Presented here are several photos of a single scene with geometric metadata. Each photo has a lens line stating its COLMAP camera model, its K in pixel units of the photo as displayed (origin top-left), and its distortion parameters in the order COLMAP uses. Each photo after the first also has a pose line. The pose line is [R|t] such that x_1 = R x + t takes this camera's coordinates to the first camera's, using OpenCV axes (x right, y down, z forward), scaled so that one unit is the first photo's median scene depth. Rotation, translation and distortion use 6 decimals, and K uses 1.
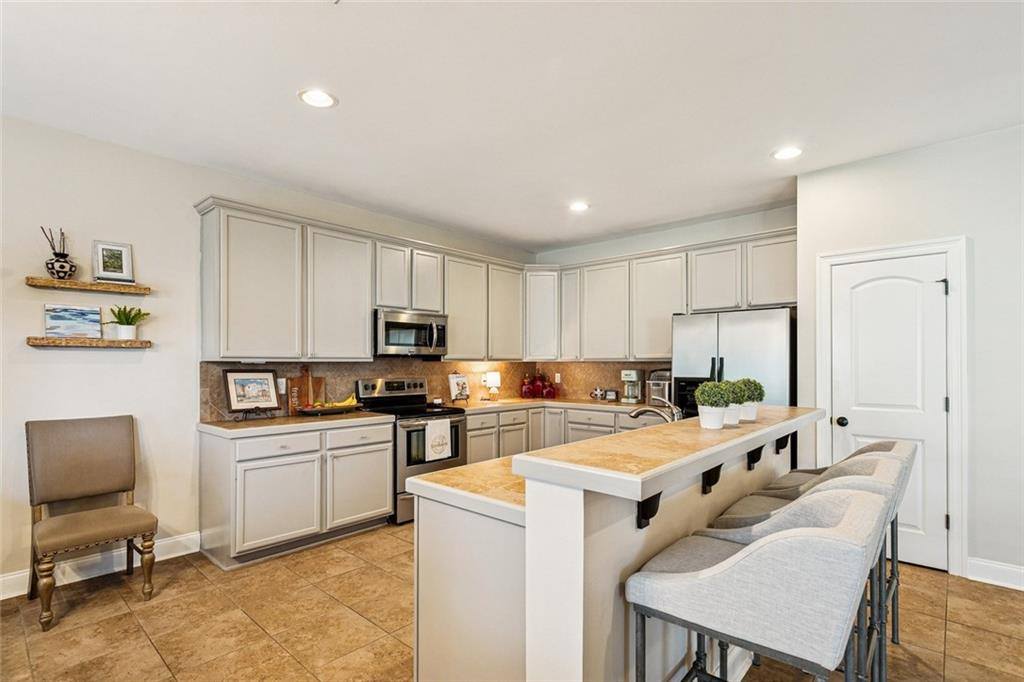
lens RADIAL K [[490.3, 0, 504.0], [0, 490.3, 362.9], [0, 0, 1]] dist [-0.000088, -0.000005]
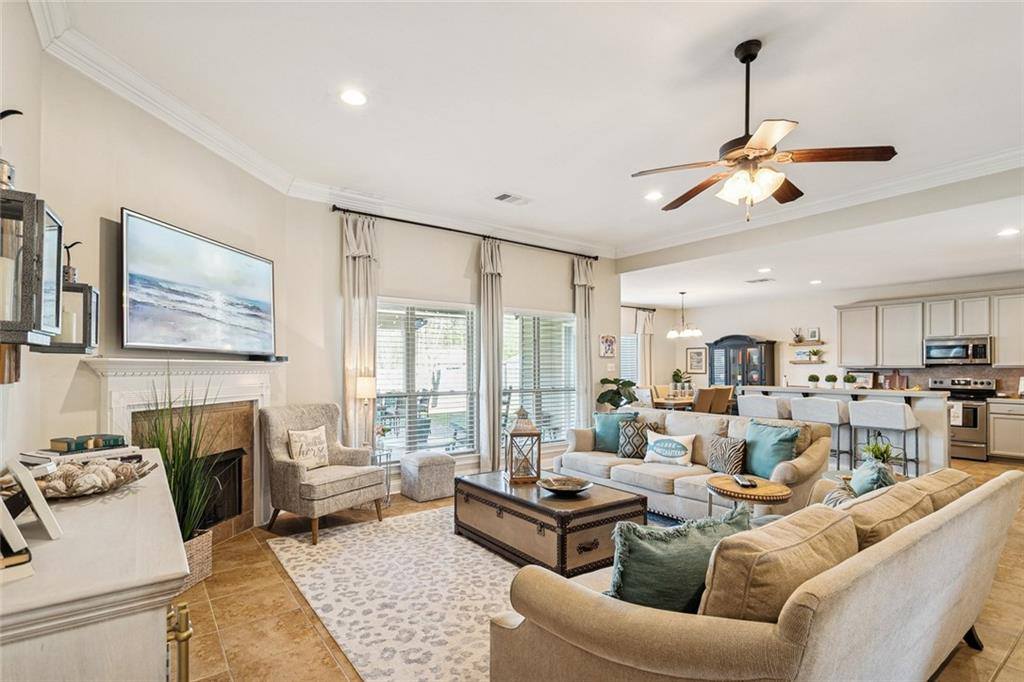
lens RADIAL K [[490.3, 0, 504.0], [0, 490.3, 362.9], [0, 0, 1]] dist [-0.000088, -0.000005]
pose [[-0.194157, -0.009107, -0.980928, 2.557427], [0.001669, 0.999952, -0.009614, -0.008877], [0.980969, -0.003504, -0.194133, -0.273017]]
